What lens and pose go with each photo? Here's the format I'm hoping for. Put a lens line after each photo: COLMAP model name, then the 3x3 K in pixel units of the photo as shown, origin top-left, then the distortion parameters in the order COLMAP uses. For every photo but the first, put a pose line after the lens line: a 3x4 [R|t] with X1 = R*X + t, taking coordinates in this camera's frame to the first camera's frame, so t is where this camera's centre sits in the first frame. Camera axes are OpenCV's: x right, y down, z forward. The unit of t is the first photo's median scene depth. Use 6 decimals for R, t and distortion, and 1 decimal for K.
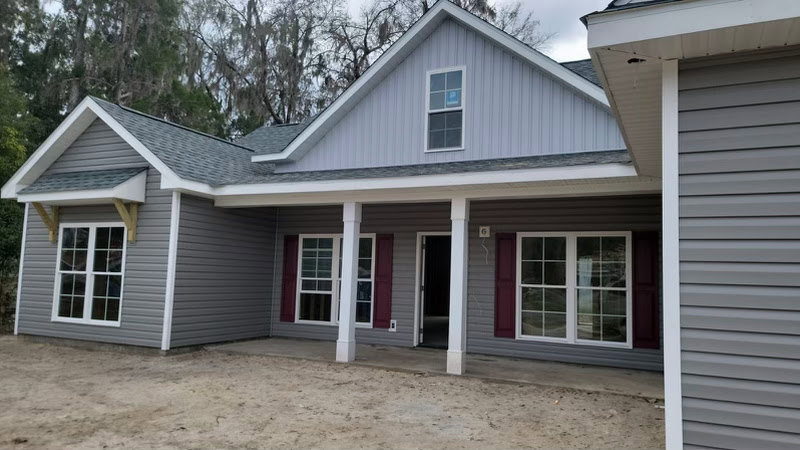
lens RADIAL K [[556.7, 0, 412.0], [0, 556.7, 229.4], [0, 0, 1]] dist [0.030730, -0.000297]
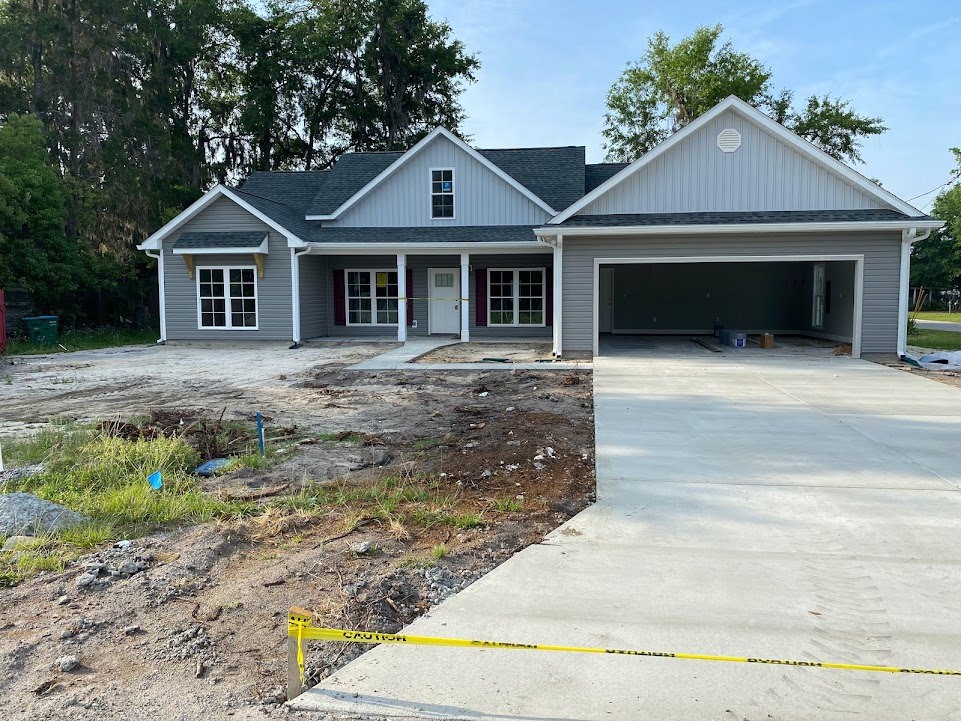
lens RADIAL K [[728.3, 0, 479.0], [0, 728.3, 350.8], [0, 0, 1]] dist [0.009126, -0.003856]
pose [[0.953602, -0.053949, 0.296197, -0.513201], [0.003664, 0.985821, 0.167760, -0.118146], [-0.301048, -0.158891, 0.940279, -1.172781]]
